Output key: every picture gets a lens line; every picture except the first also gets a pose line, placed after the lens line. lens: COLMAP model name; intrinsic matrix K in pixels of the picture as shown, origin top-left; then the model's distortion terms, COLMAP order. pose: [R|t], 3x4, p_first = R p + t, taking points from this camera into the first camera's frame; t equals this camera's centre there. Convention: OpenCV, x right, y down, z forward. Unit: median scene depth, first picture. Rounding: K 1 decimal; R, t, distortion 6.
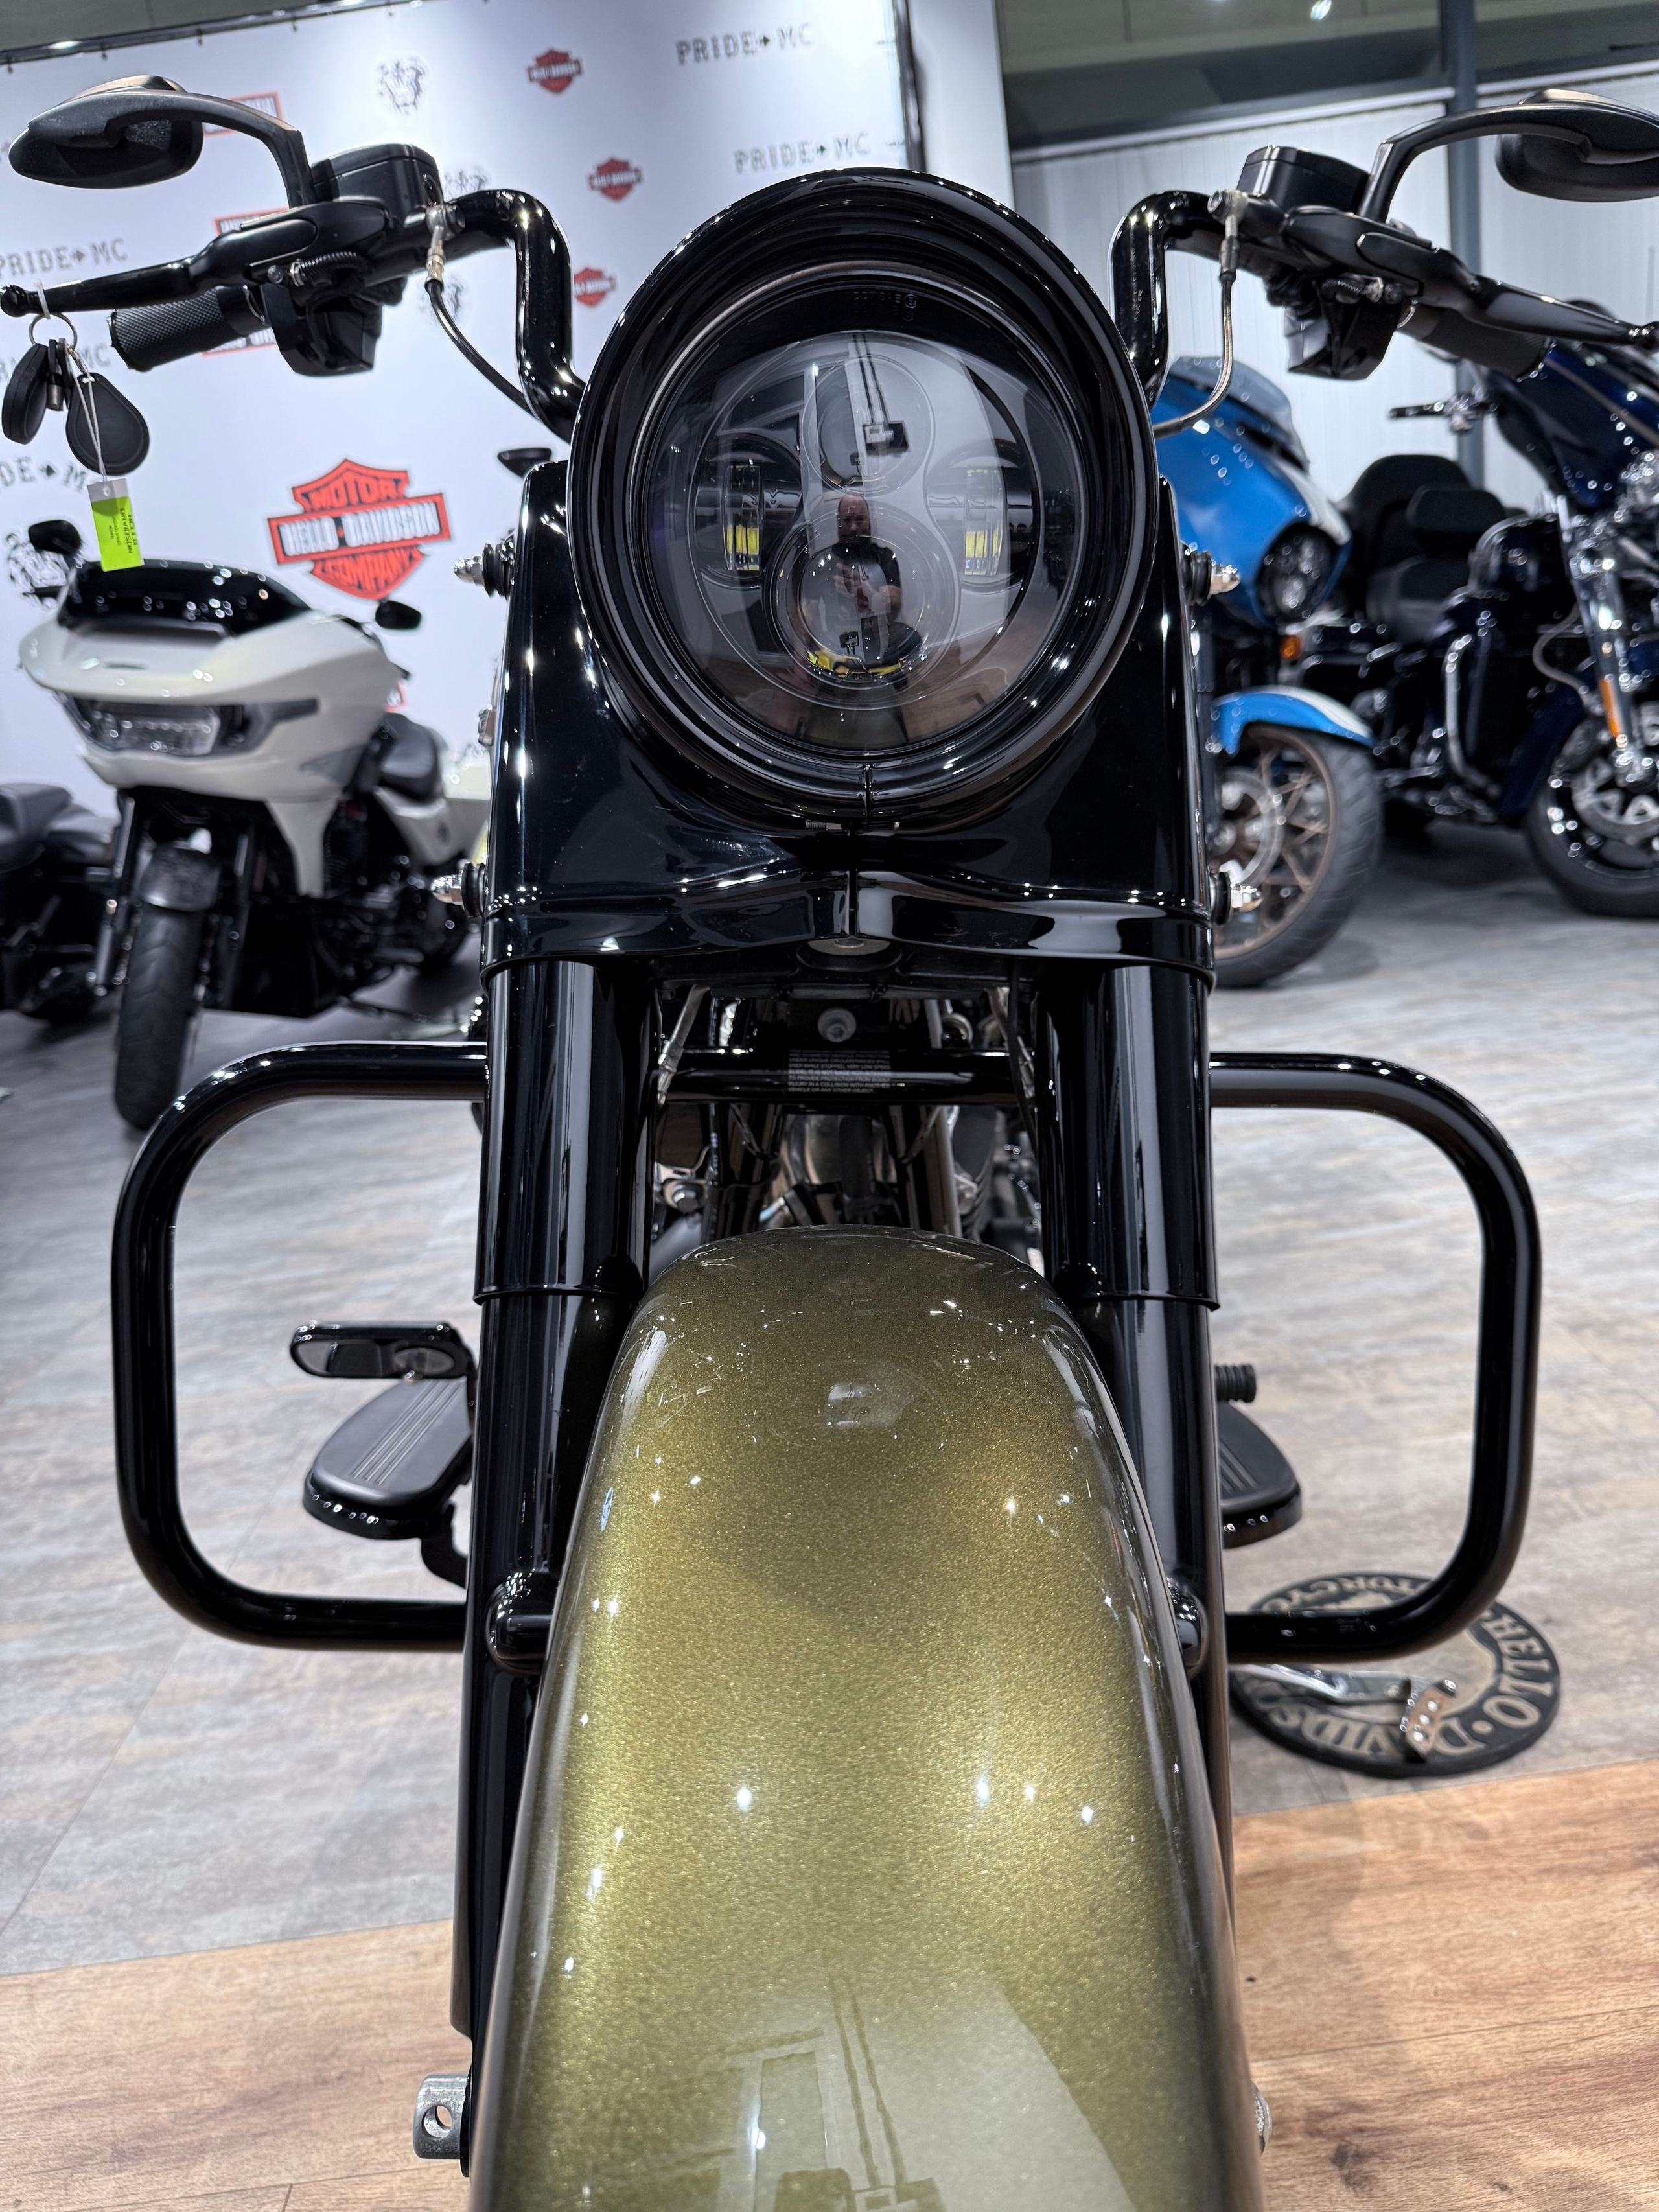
lens RADIAL K [[1579.4, 0, 831.4], [0, 1579.4, 1112.0], [0, 0, 1]] dist [-0.006776, -0.005932]
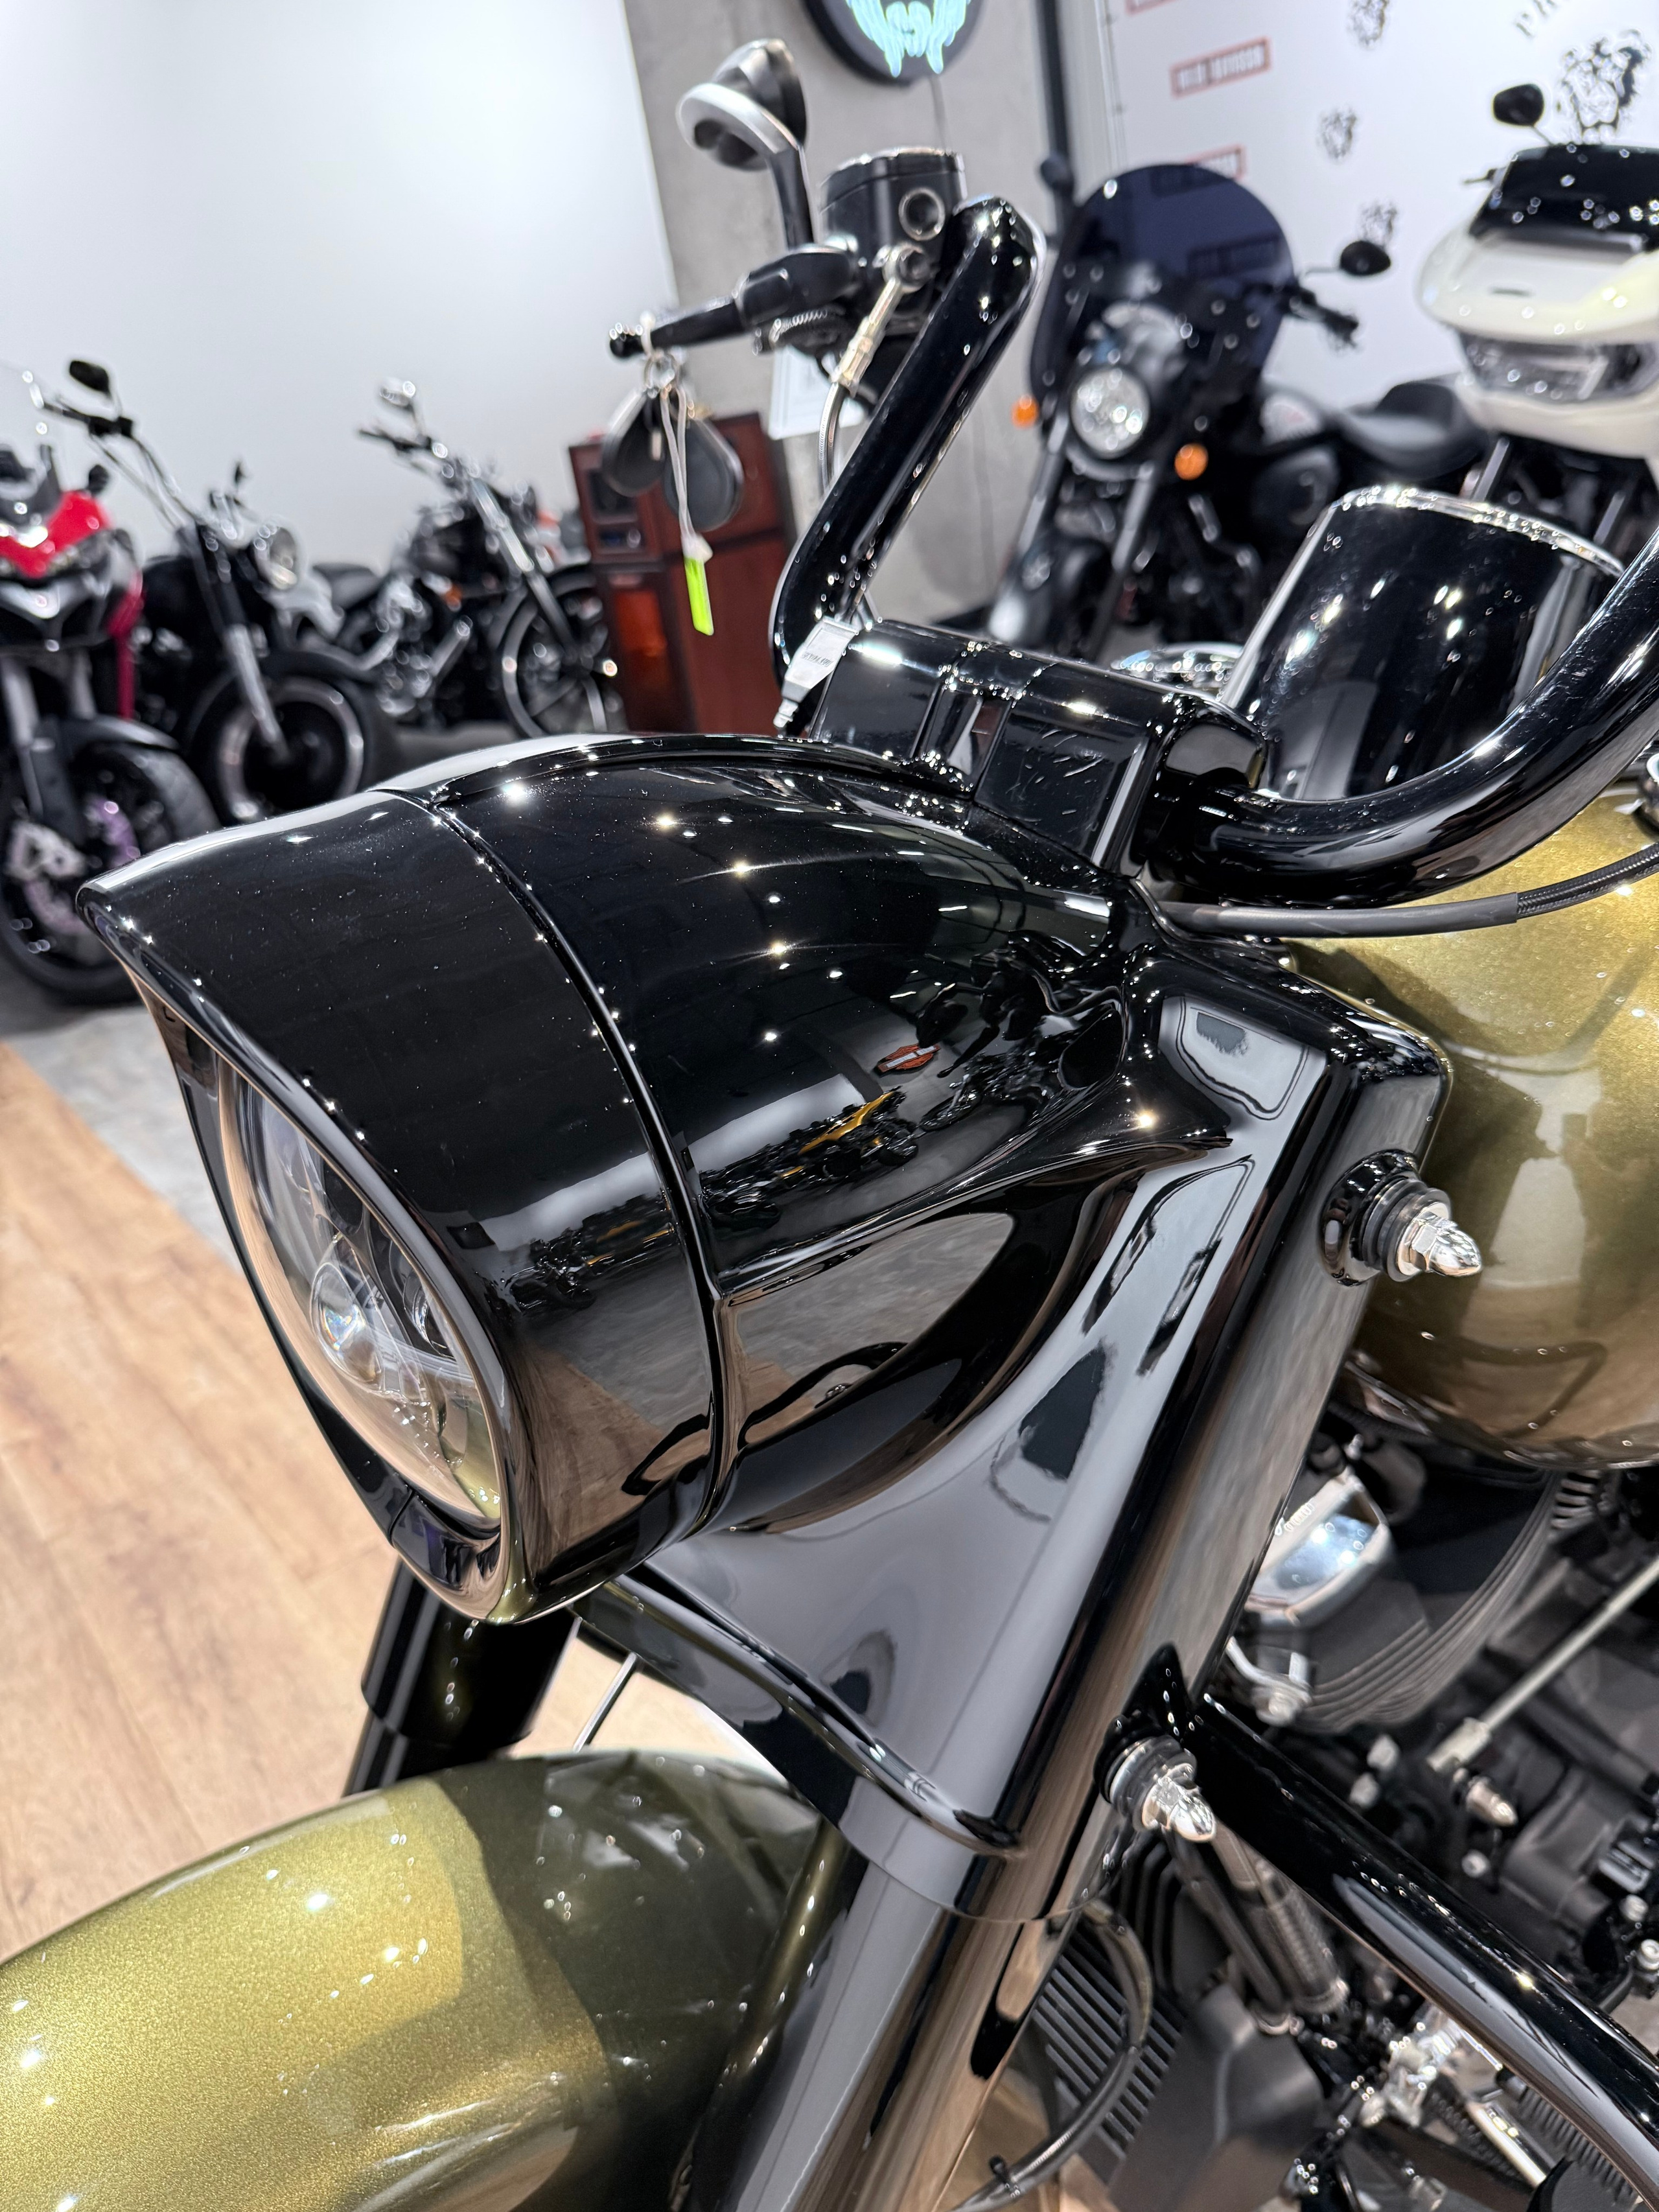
lens RADIAL K [[1639.0, 0, 832.8], [0, 1639.0, 1125.4], [0, 0, 1]] dist [-0.083667, 0.053452]
pose [[0.610613, 0.370721, -0.699798, 0.099217], [-0.147357, 0.921418, 0.359549, -0.113903], [0.778099, -0.116425, 0.617258, 0.110723]]
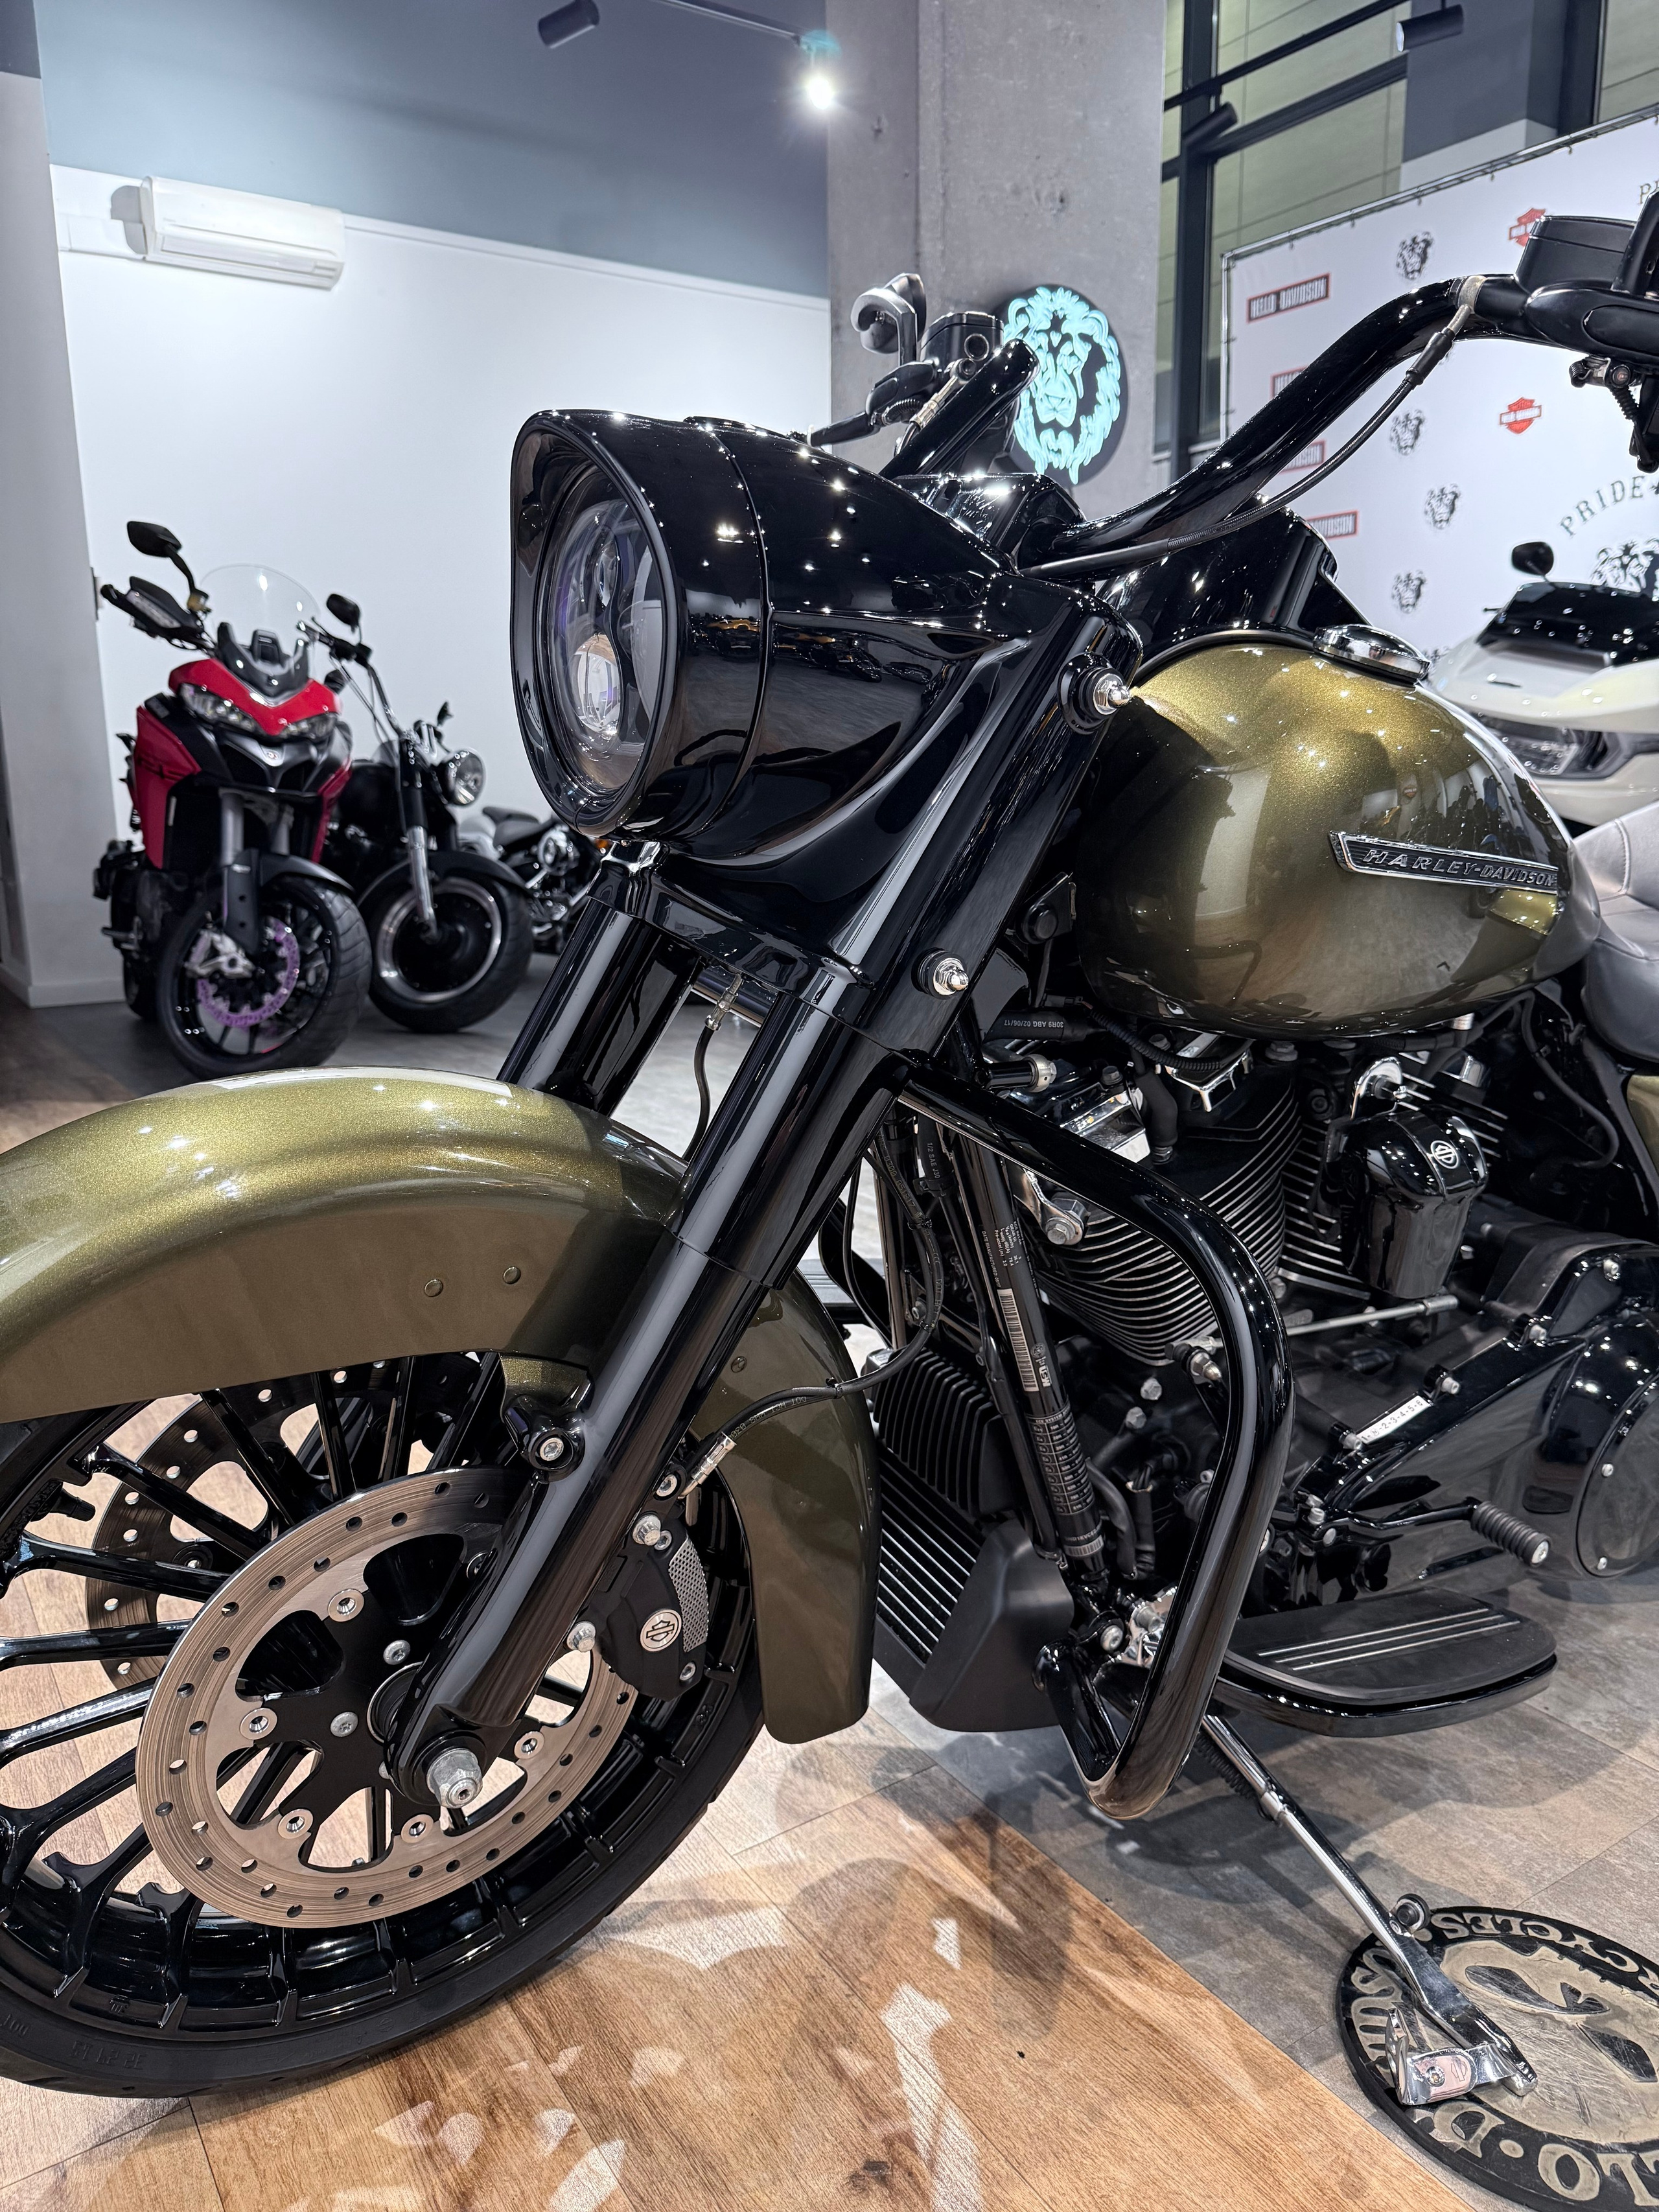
lens RADIAL K [[1579.4, 0, 831.4], [0, 1579.4, 1112.0], [0, 0, 1]] dist [-0.006776, -0.005932]
pose [[0.530250, 0.300965, -0.792626, 0.223536], [-0.300133, 0.940970, 0.156510, -0.039405], [0.792941, 0.154904, 0.589279, 0.056586]]
